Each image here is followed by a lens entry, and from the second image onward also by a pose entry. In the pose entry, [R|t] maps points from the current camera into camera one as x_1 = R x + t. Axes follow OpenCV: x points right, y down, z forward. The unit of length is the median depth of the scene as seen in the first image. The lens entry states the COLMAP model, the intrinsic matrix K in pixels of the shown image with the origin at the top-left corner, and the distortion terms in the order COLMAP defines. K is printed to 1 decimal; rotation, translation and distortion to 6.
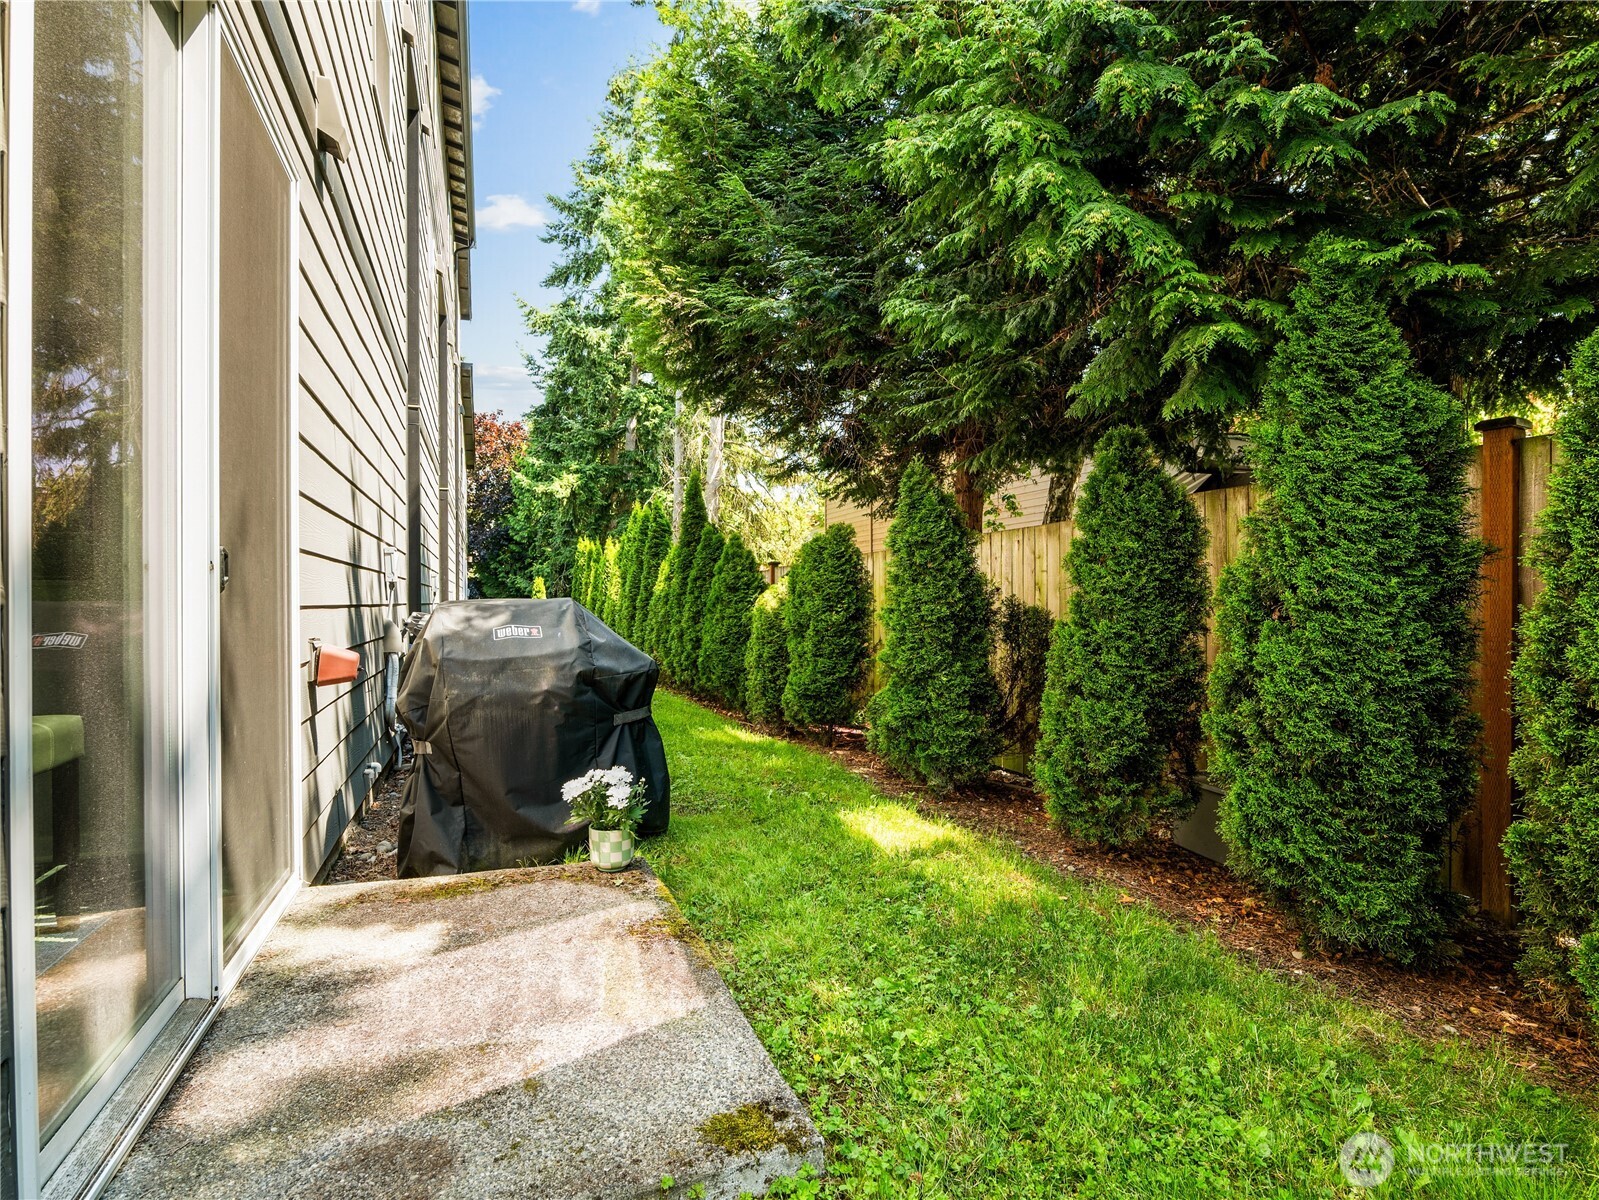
lens RADIAL K [[847.6, 0, 809.7], [0, 847.6, 594.8], [0, 0, 1]] dist [-0.019906, 0.006908]
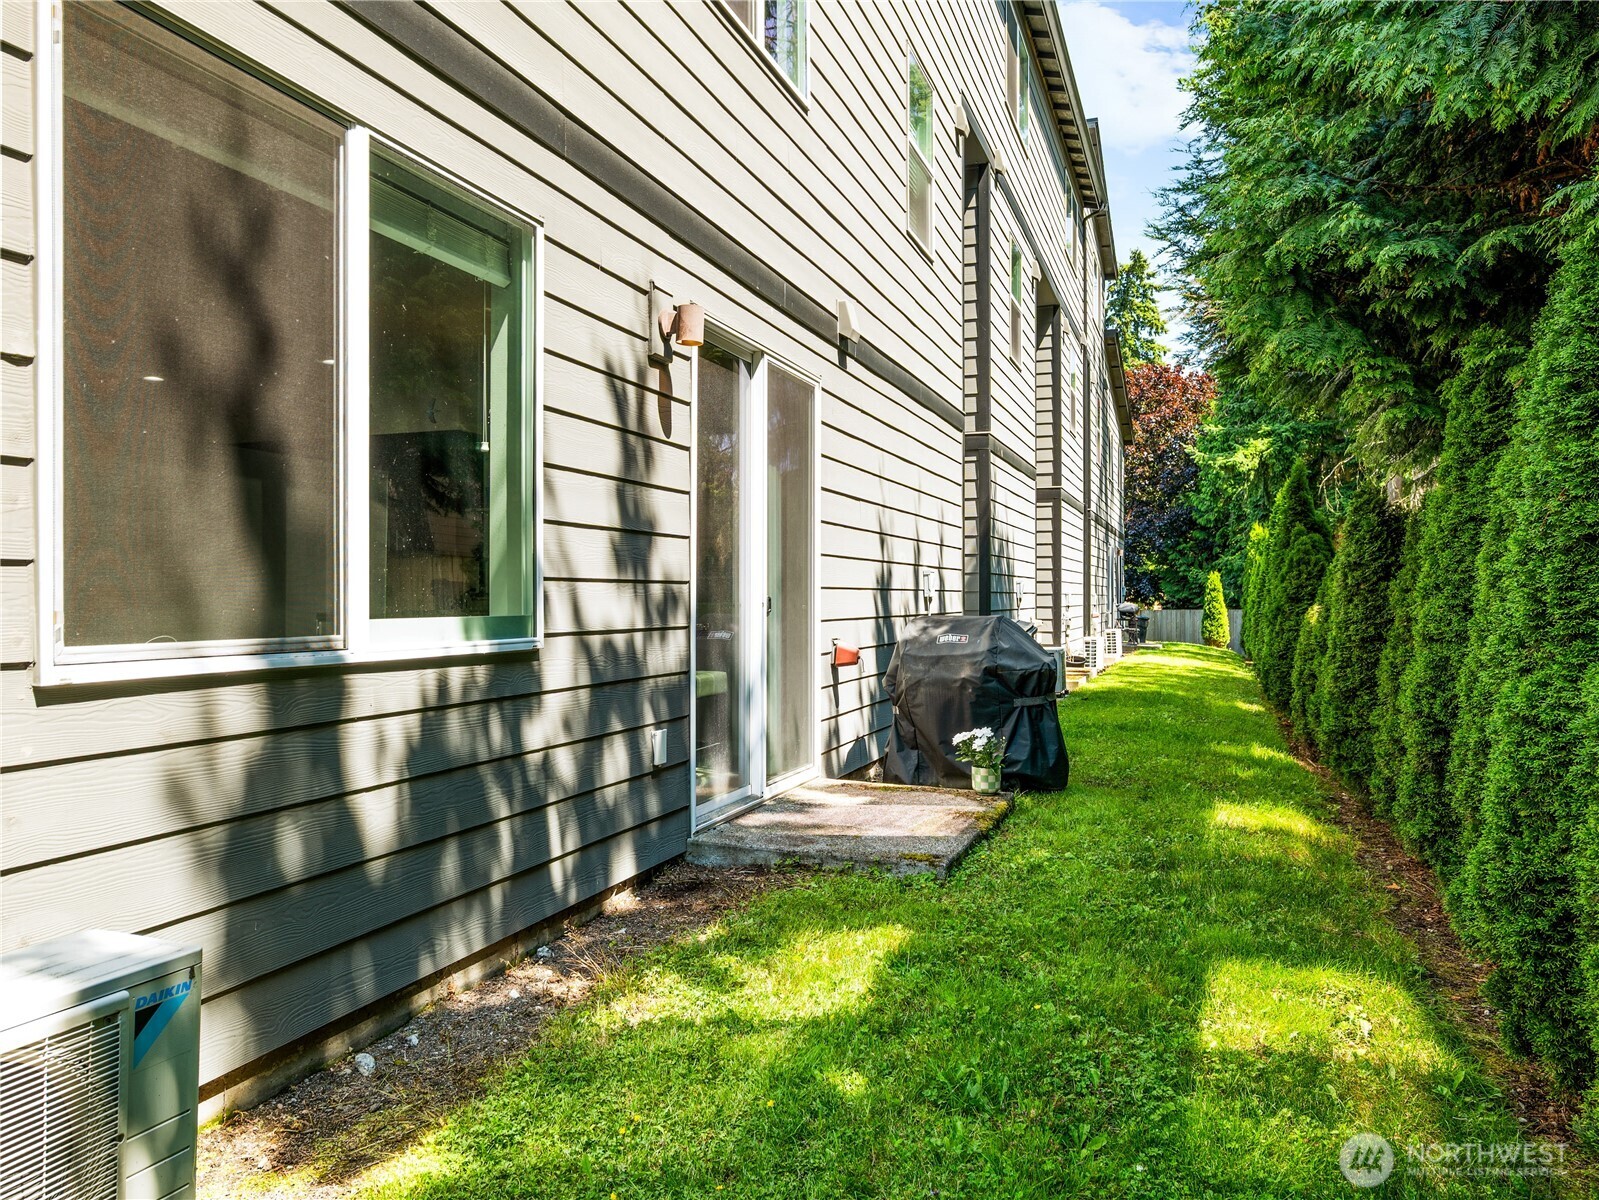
lens RADIAL K [[1167.4, 0, 800.1], [0, 1167.4, 596.8], [0, 0, 1]] dist [0.007636, 0.001429]
pose [[0.759652, 0.007588, -0.650285, 0.739673], [-0.002863, 0.999961, 0.008324, -0.043196], [0.650323, -0.004461, 0.759645, -0.693734]]
